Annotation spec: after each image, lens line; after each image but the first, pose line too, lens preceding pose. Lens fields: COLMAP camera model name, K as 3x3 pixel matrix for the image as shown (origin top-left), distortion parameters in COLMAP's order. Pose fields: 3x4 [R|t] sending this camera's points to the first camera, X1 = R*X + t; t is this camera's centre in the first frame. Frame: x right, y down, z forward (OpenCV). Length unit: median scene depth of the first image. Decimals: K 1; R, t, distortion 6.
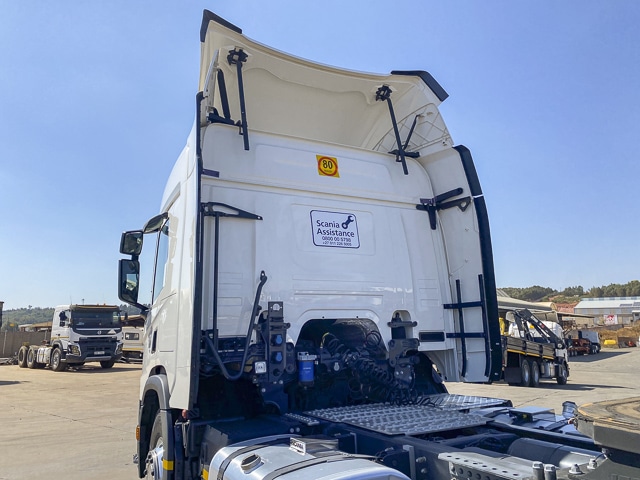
lens RADIAL K [[444.9, 0, 331.8], [0, 444.9, 240.7], [0, 0, 1]] dist [0.035554, -0.013591]
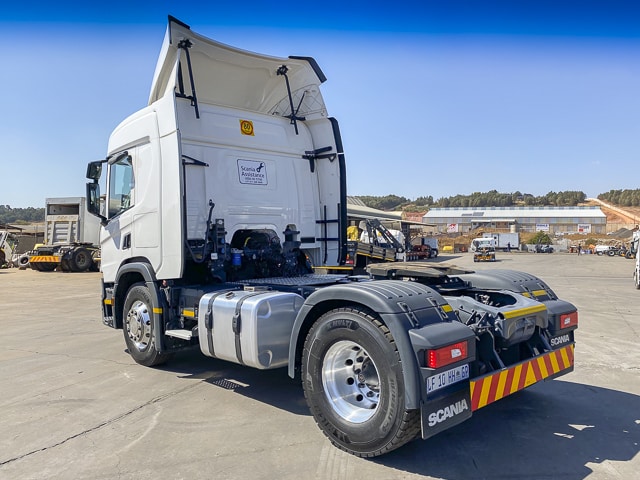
lens RADIAL K [[490.5, 0, 321.3], [0, 490.5, 234.6], [0, 0, 1]] dist [0.020723, -0.020248]
pose [[0.960378, 0.009454, 0.278539, -0.223030], [-0.062983, 0.980932, 0.183864, -0.134074], [-0.271489, -0.194122, 0.942661, -0.682093]]
